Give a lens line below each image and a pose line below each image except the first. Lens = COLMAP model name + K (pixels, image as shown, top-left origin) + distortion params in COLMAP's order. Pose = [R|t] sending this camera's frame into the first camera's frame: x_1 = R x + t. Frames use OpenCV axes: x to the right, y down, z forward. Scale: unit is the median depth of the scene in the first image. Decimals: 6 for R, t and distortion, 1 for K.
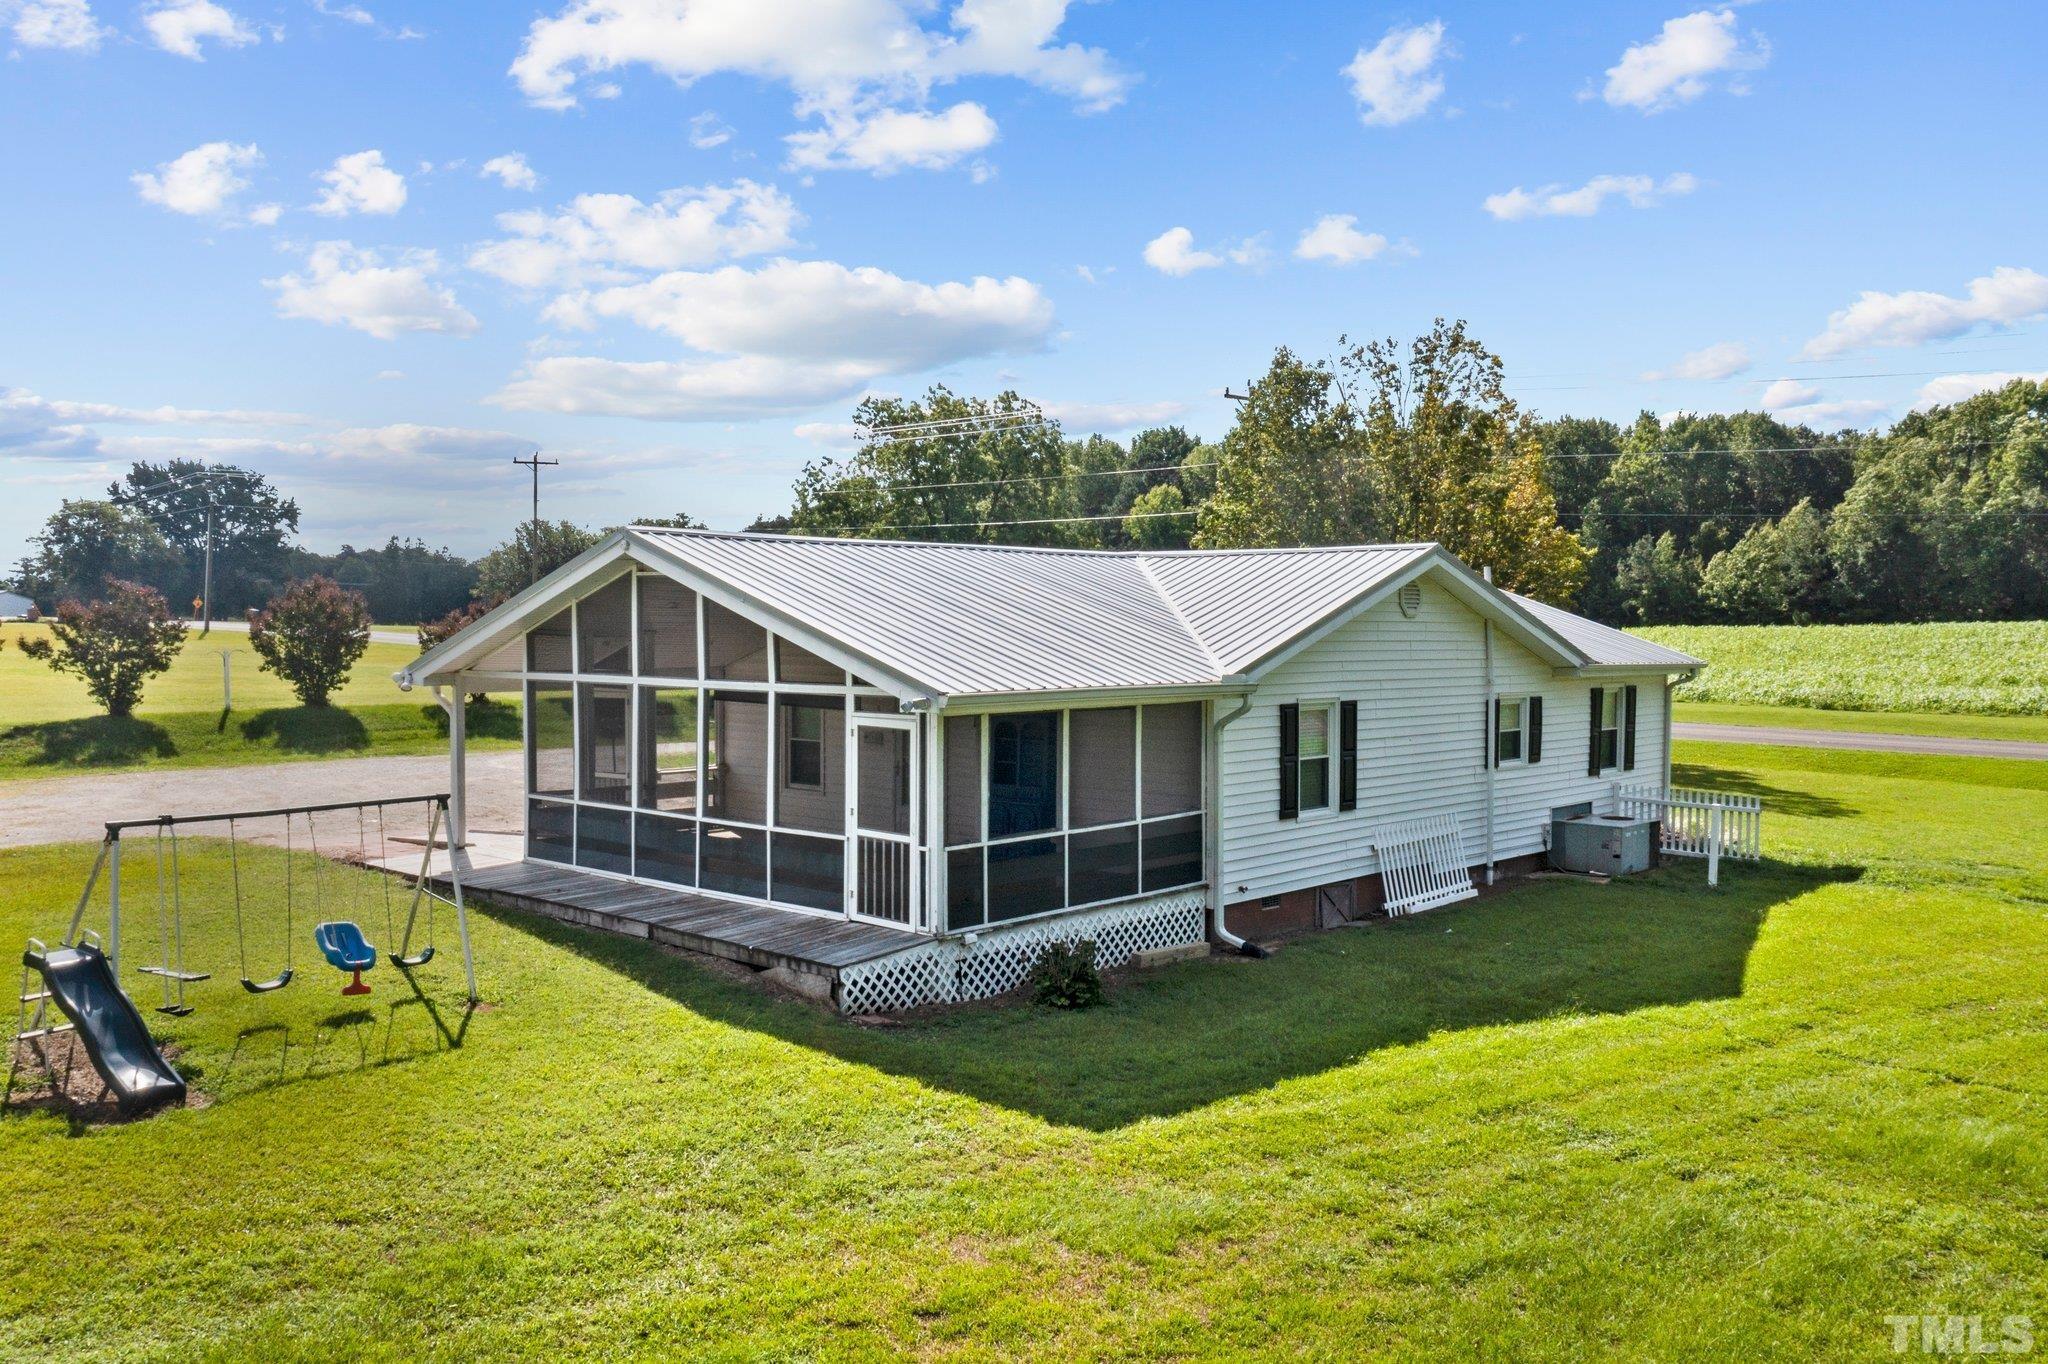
lens RADIAL K [[1609.1, 0, 1023.4], [0, 1609.1, 675.5], [0, 0, 1]] dist [-0.001552, -0.000030]
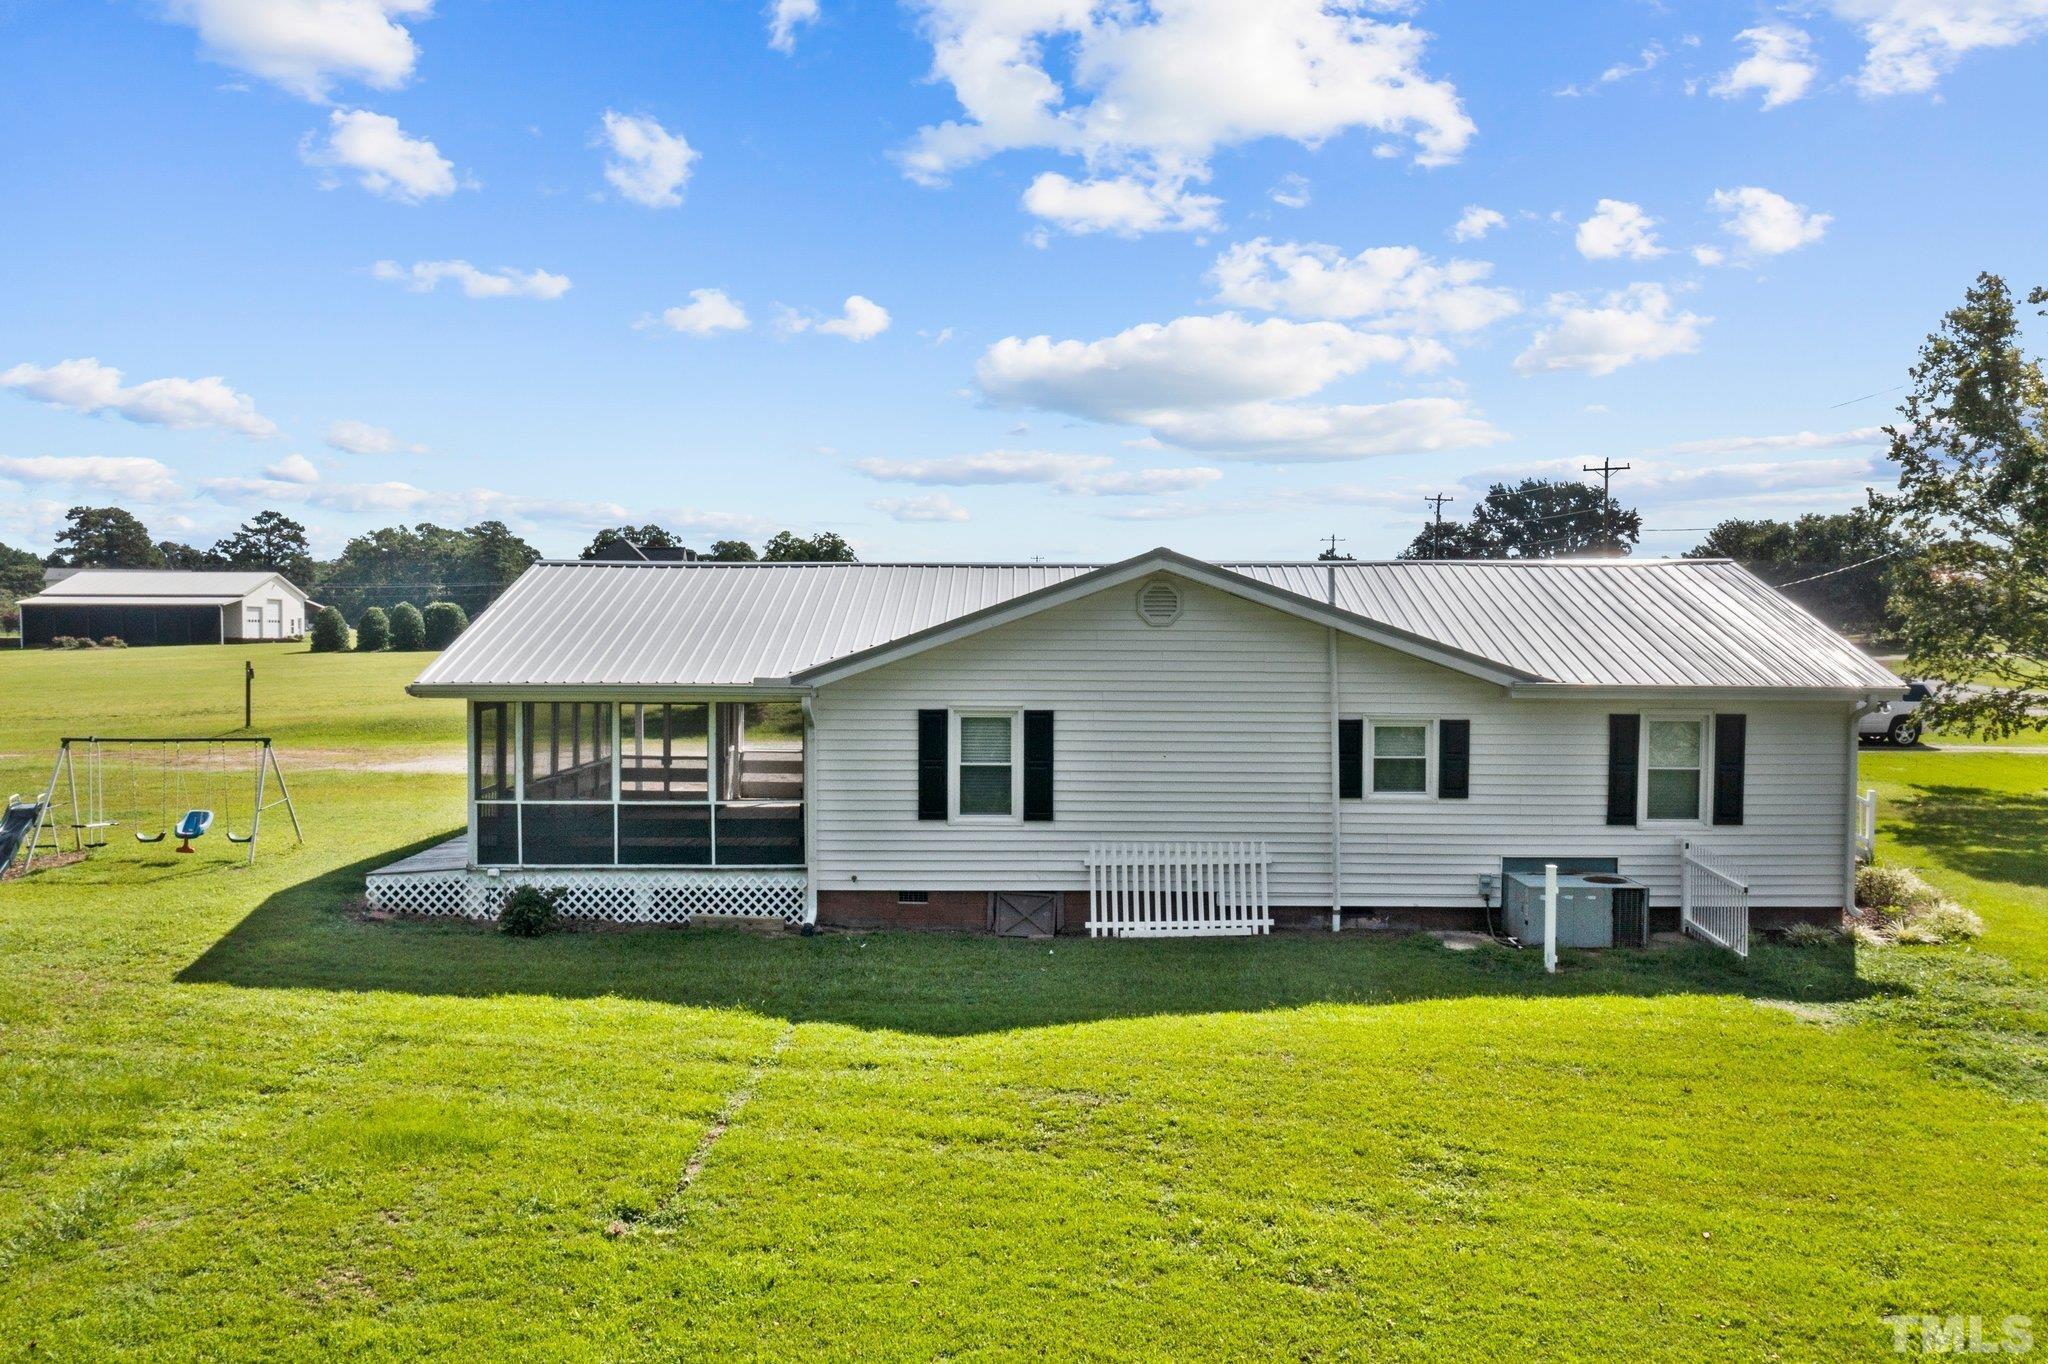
lens RADIAL K [[1609.1, 0, 1023.4], [0, 1609.1, 675.5], [0, 0, 1]] dist [-0.001552, -0.000030]
pose [[0.675554, 0.019179, -0.737061, 0.939923], [-0.022651, 0.999730, 0.005253, -0.010919], [0.736963, 0.013146, 0.675806, 0.329517]]
